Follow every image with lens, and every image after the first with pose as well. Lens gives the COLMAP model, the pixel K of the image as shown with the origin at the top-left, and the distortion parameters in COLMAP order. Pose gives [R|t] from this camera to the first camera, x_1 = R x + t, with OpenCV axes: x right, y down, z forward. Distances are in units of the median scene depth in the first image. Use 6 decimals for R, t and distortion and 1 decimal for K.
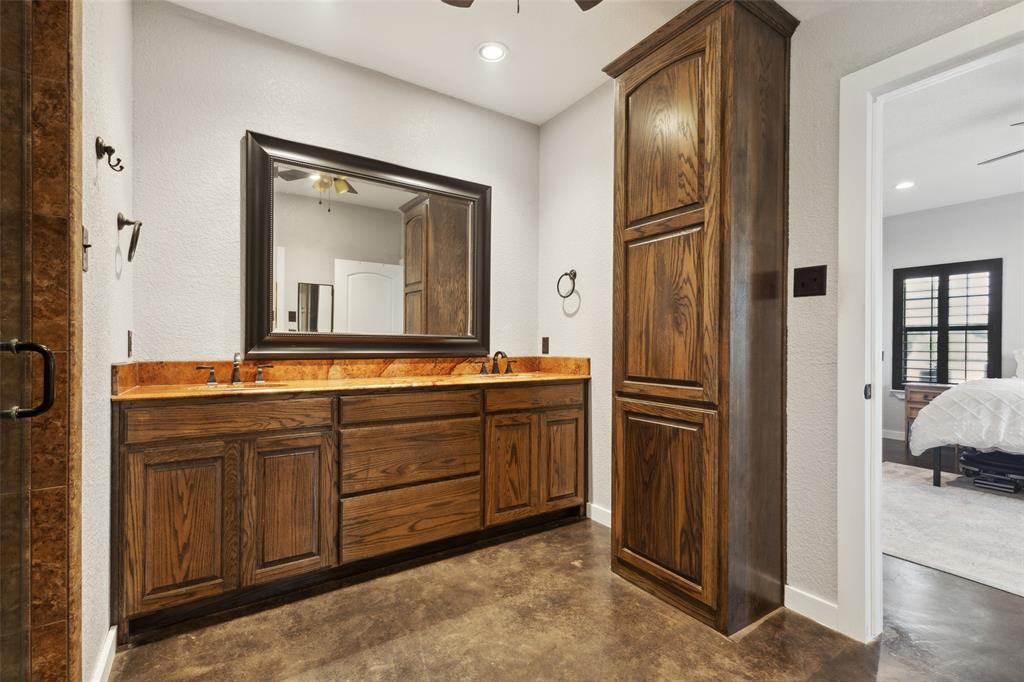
lens RADIAL K [[471.9, 0, 508.2], [0, 471.9, 344.4], [0, 0, 1]] dist [0.010554, -0.000617]
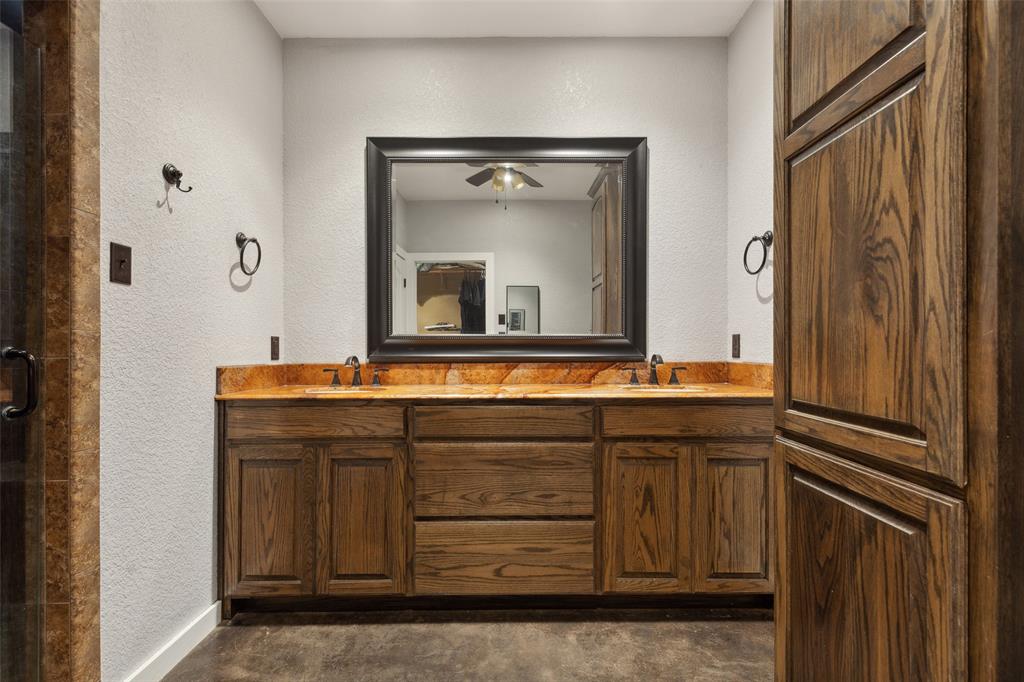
lens RADIAL K [[471.9, 0, 508.2], [0, 471.9, 344.4], [0, 0, 1]] dist [0.010554, -0.000617]
pose [[0.831533, -0.010517, -0.555375, 0.294110], [0.010120, 0.999942, -0.003783, -0.000703], [0.555383, -0.002475, 0.831591, 0.364742]]
